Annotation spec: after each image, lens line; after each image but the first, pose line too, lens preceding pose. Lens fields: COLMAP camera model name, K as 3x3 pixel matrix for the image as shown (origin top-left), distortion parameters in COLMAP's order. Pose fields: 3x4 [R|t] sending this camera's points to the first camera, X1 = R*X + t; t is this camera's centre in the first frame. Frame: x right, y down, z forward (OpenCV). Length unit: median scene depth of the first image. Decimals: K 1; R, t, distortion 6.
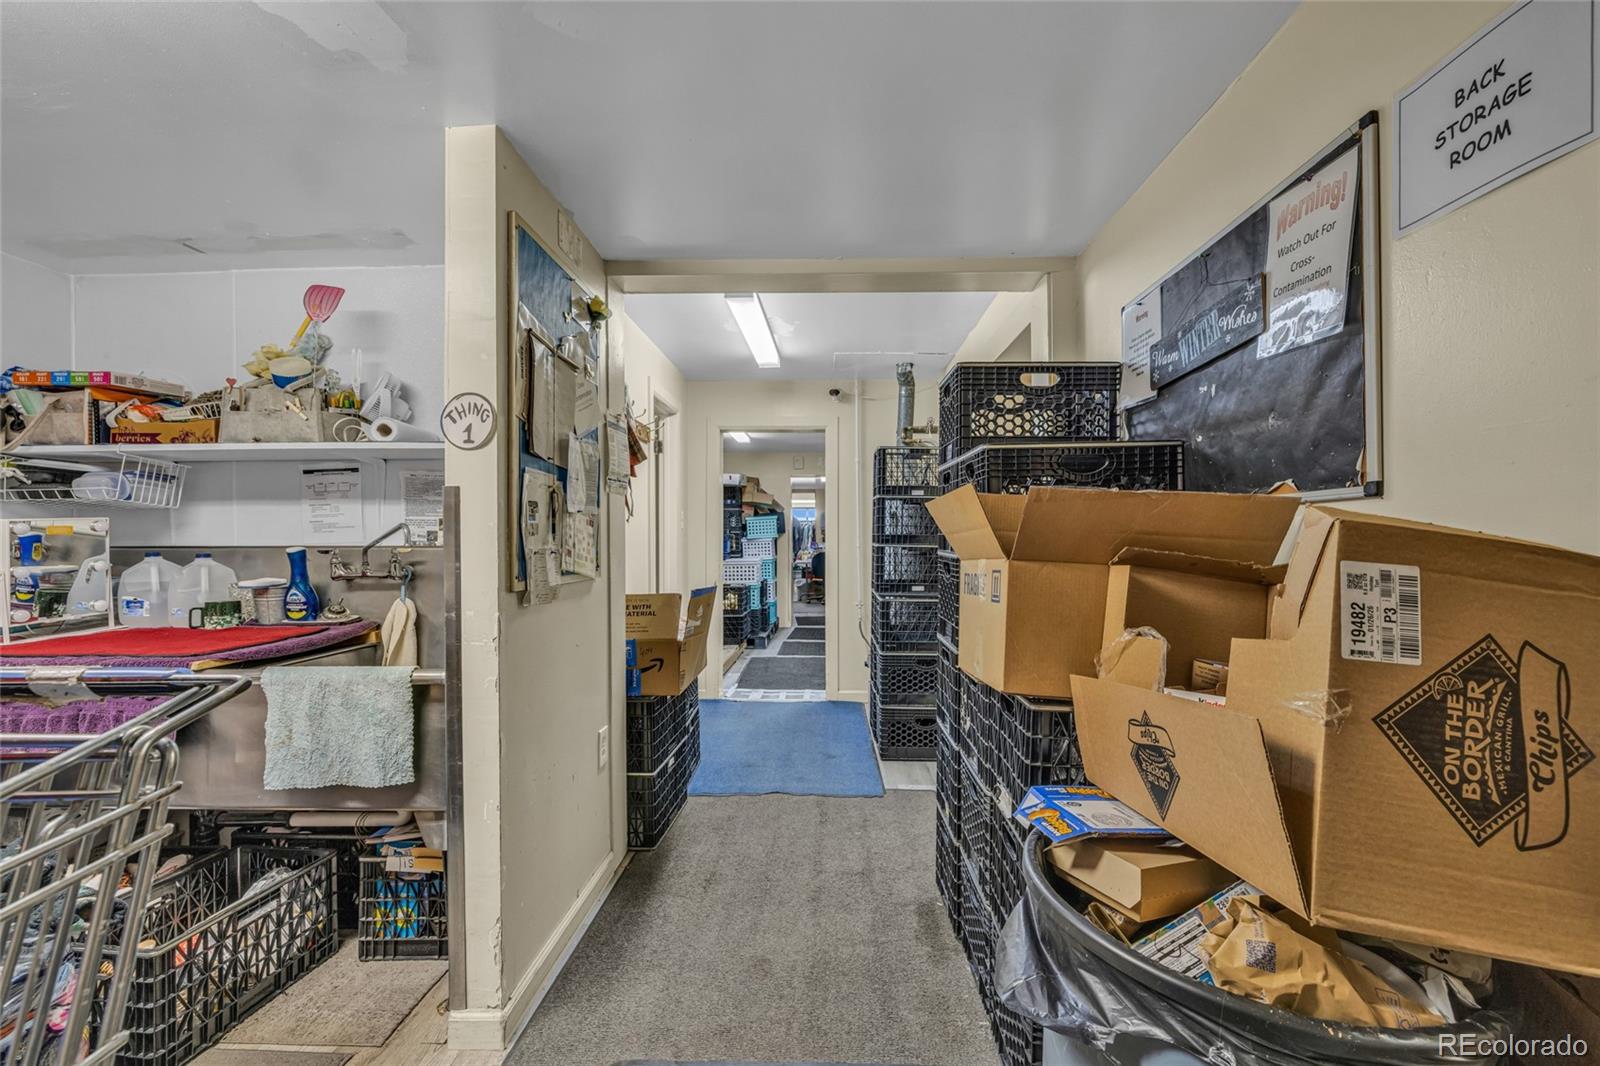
lens RADIAL K [[667.0, 0, 803.1], [0, 667.0, 530.5], [0, 0, 1]] dist [-0.000764, 0.000201]
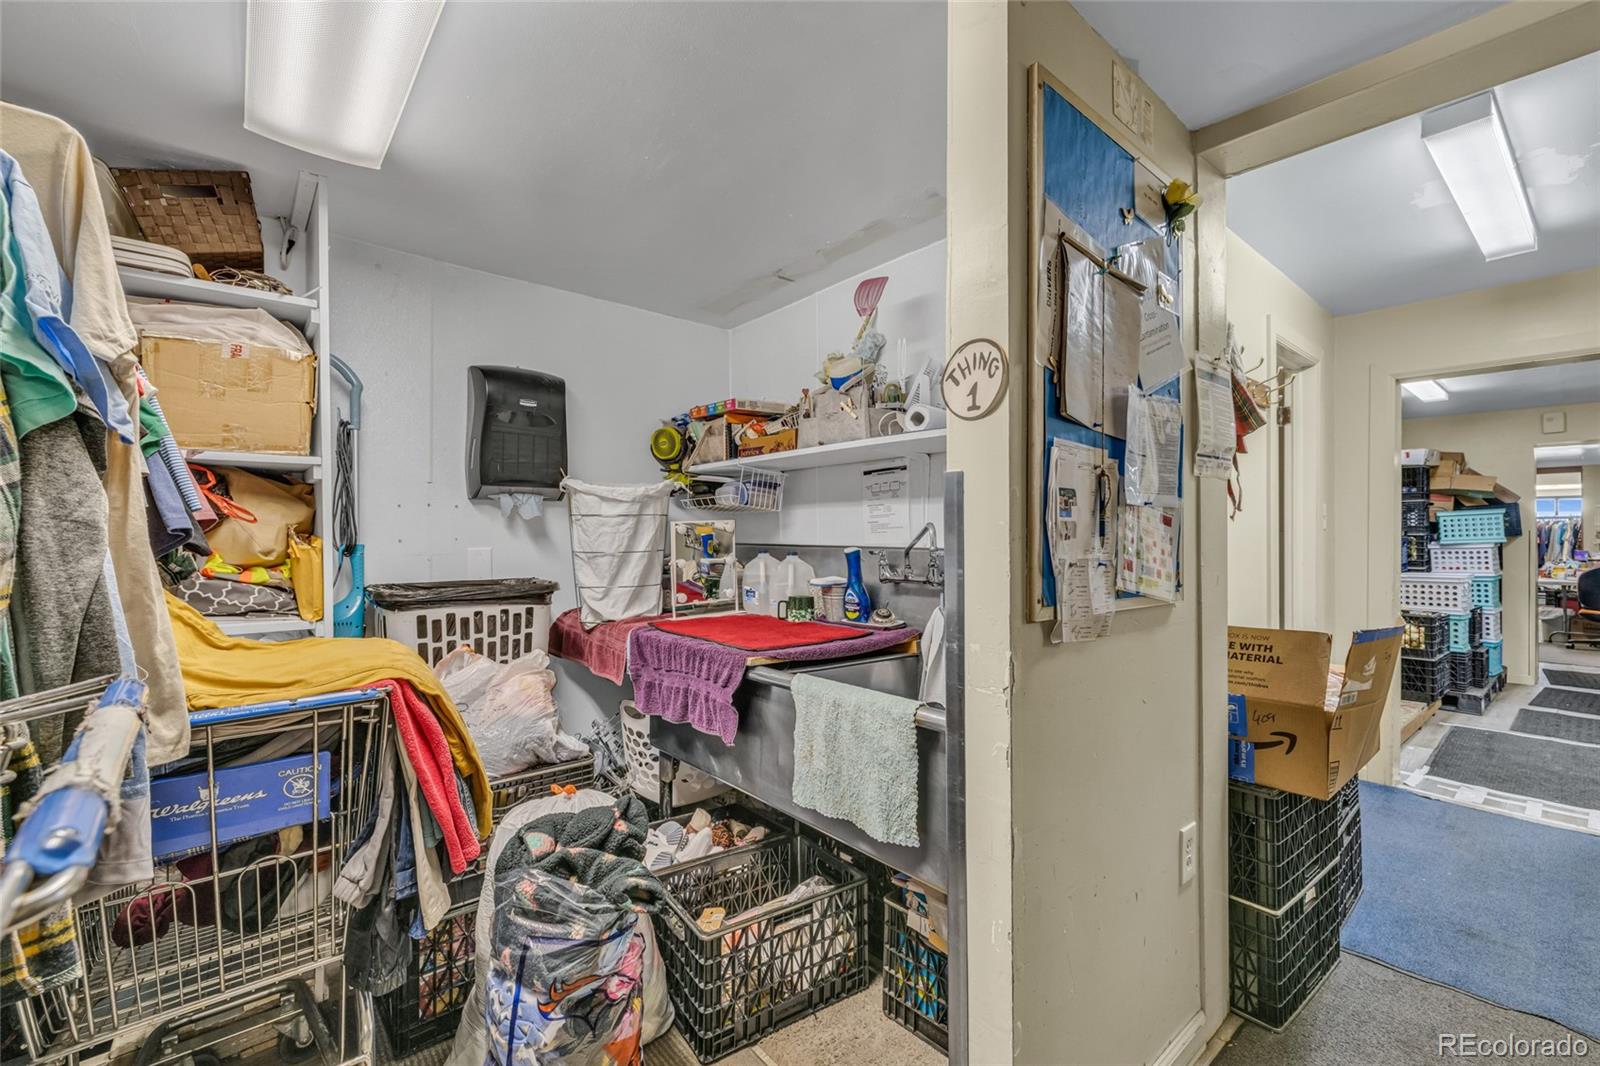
lens RADIAL K [[667.0, 0, 803.1], [0, 667.0, 530.5], [0, 0, 1]] dist [-0.000764, 0.000201]
pose [[0.671508, 0.001181, -0.740996, -0.066659], [-0.001613, 0.999999, 0.000132, -0.000796], [0.740996, 0.001107, 0.671509, 0.276737]]
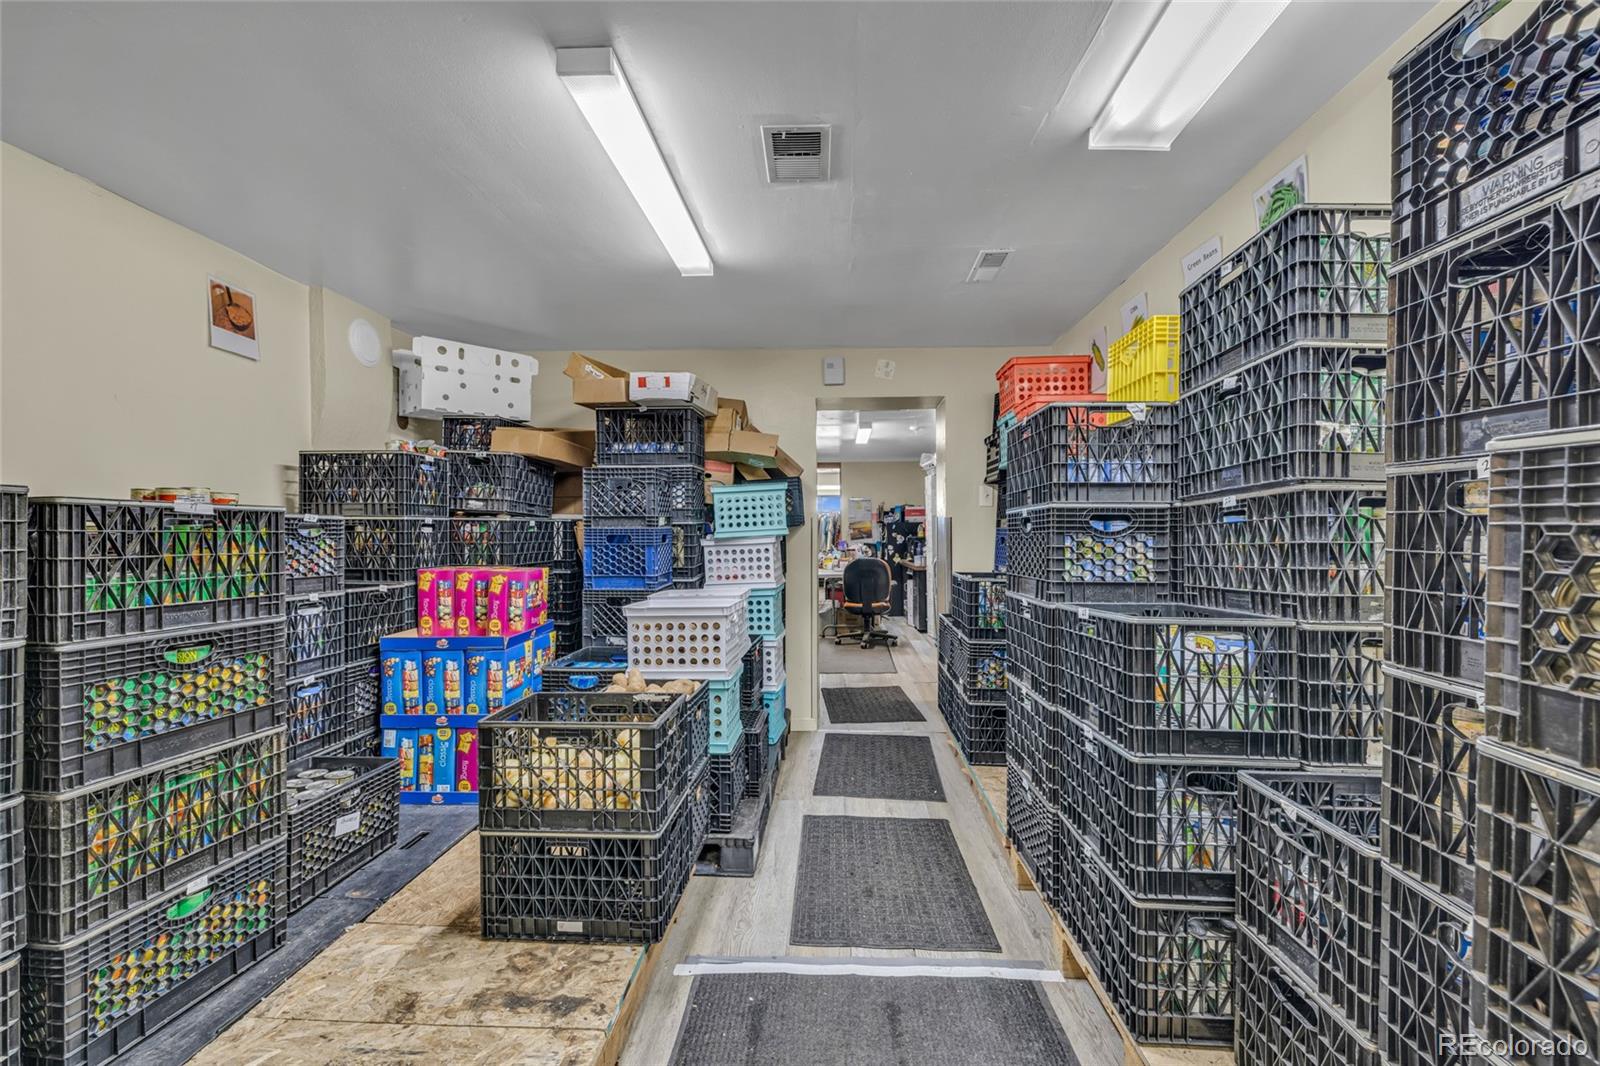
lens RADIAL K [[667.0, 0, 803.1], [0, 667.0, 530.5], [0, 0, 1]] dist [-0.000764, 0.000201]
pose [[0.999953, -0.000479, -0.009653, -0.097788], [0.000552, 0.999972, 0.007515, 0.017453], [0.009649, -0.007520, 0.999925, 2.295184]]
